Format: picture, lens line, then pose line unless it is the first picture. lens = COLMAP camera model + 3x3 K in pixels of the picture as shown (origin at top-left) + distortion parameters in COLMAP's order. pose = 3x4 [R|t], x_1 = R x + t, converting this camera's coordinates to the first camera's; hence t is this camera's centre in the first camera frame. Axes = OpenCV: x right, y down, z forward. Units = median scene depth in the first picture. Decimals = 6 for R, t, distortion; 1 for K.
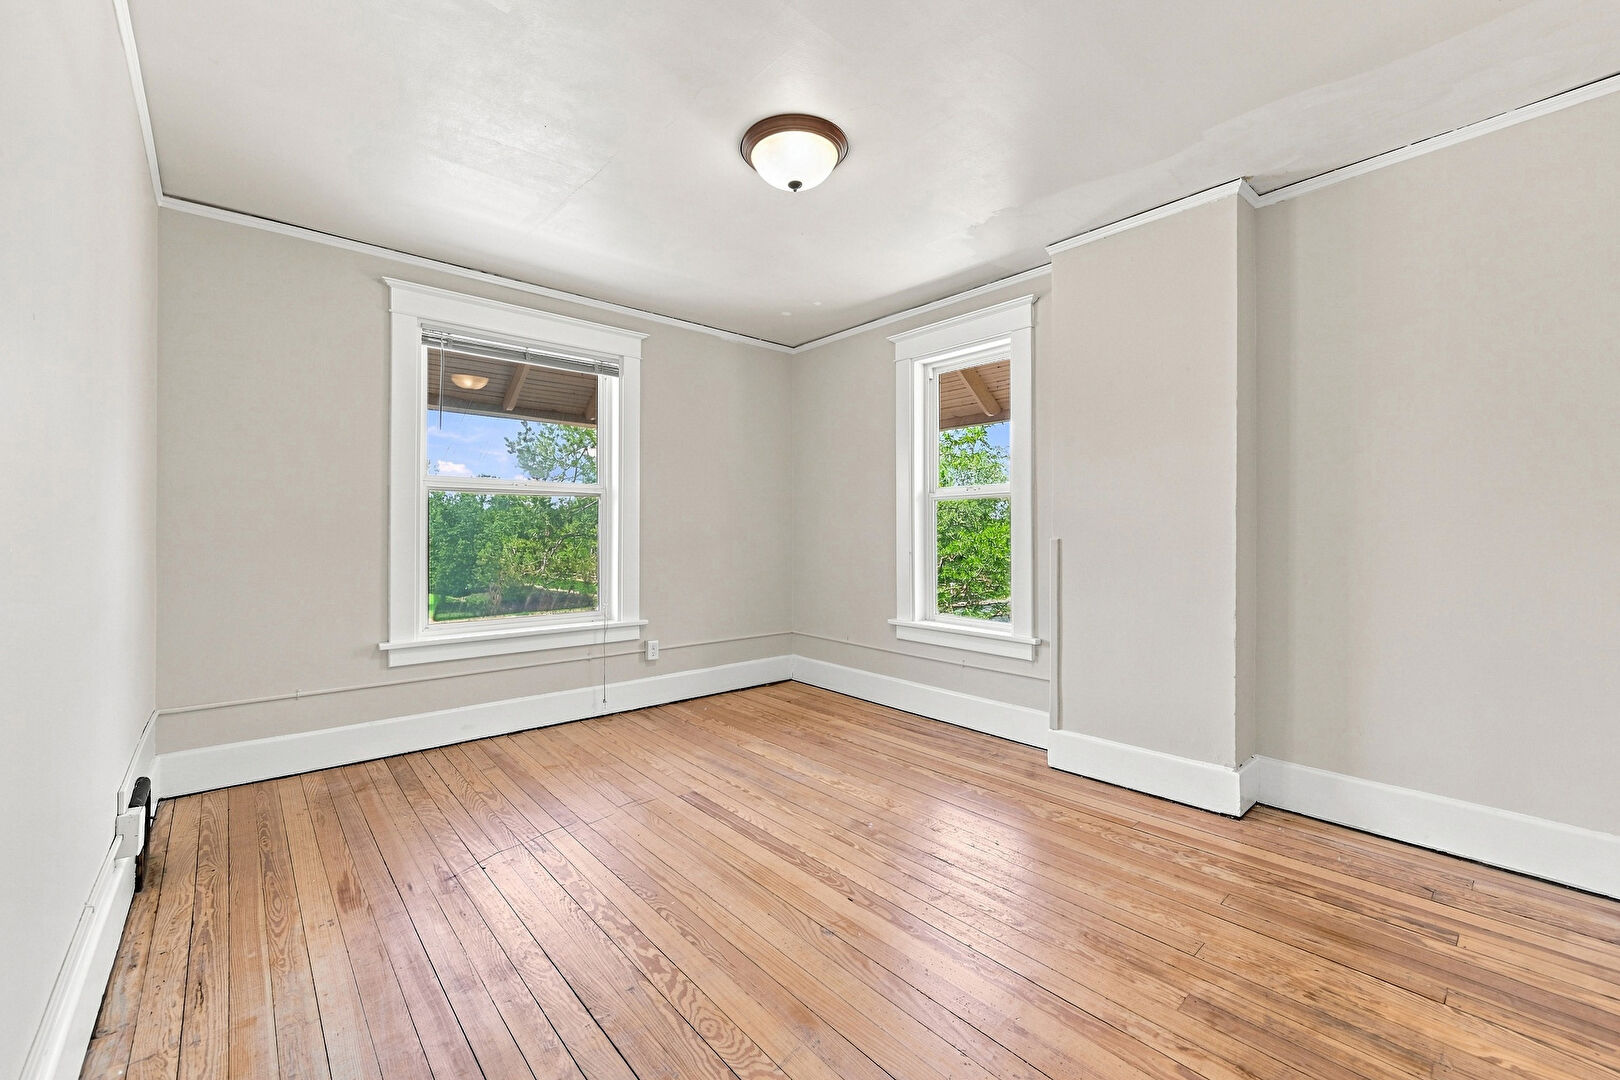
lens RADIAL K [[659.6, 0, 804.6], [0, 659.6, 532.3], [0, 0, 1]] dist [0.000371, 0.000008]
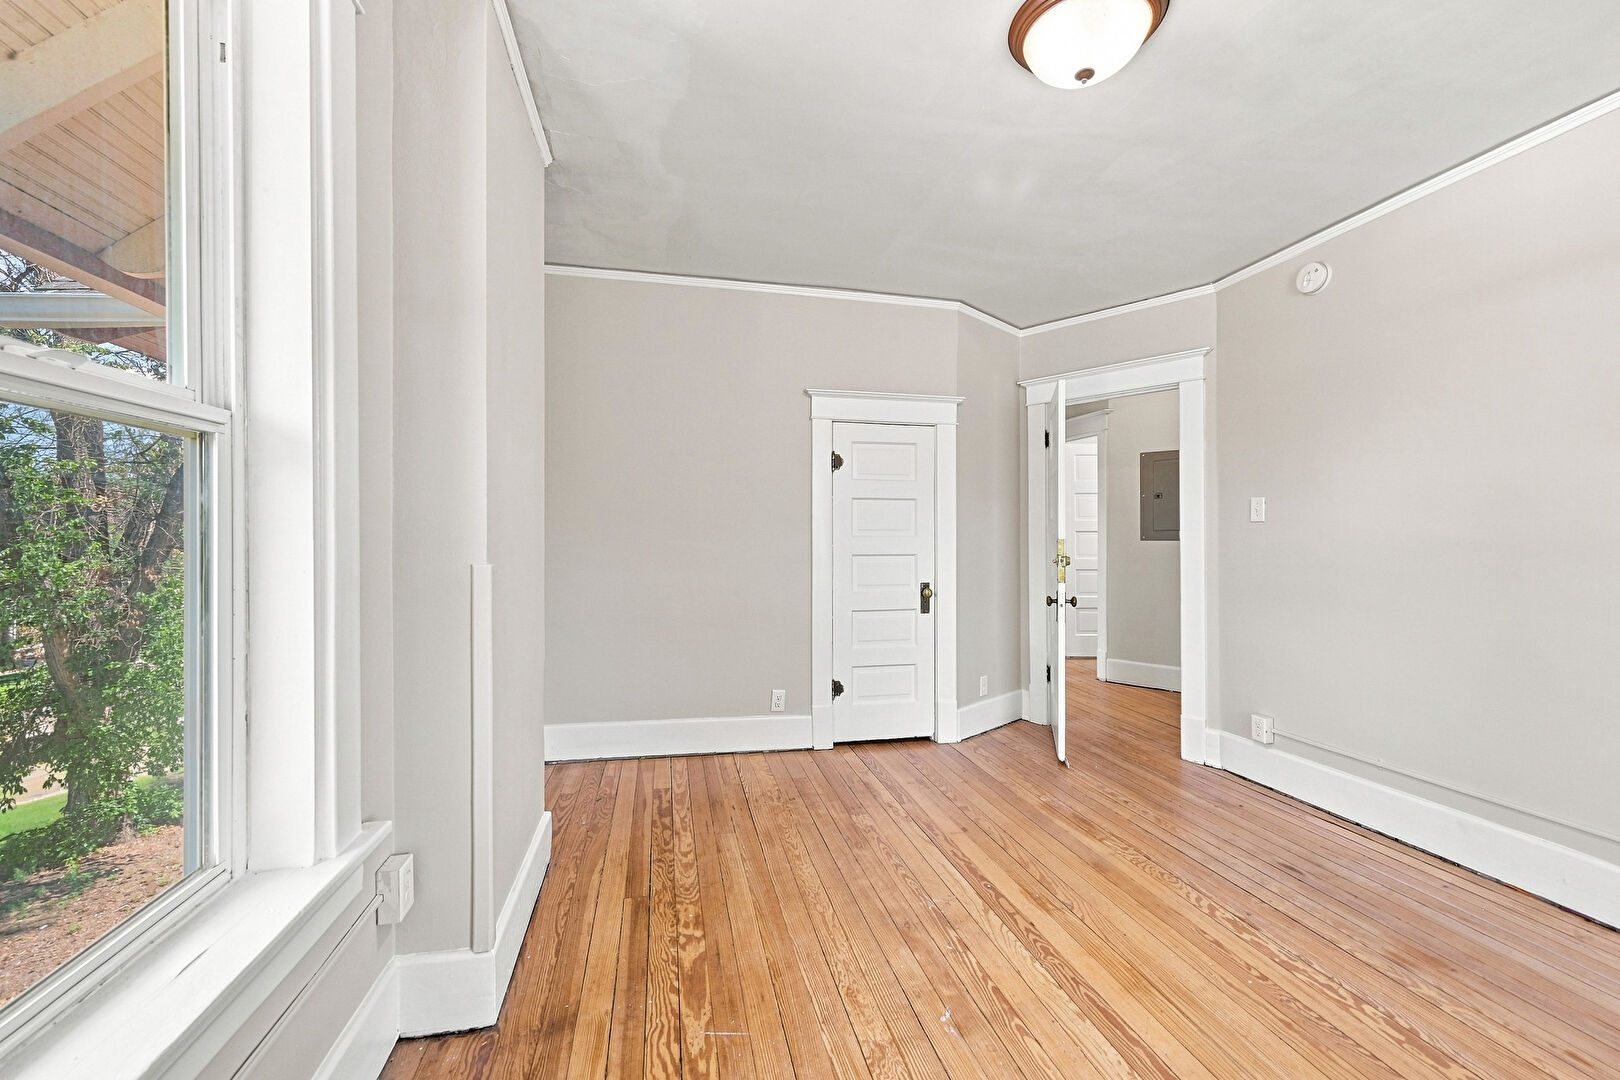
lens RADIAL K [[659.6, 0, 811.0], [0, 659.6, 536.1], [0, 0, 1]] dist [0.000371, 0.000008]
pose [[-0.879744, 0.000814, 0.475446, -0.104512], [0.002713, 0.999991, 0.003308, -0.015619], [-0.475439, 0.004201, -0.879738, 1.983548]]
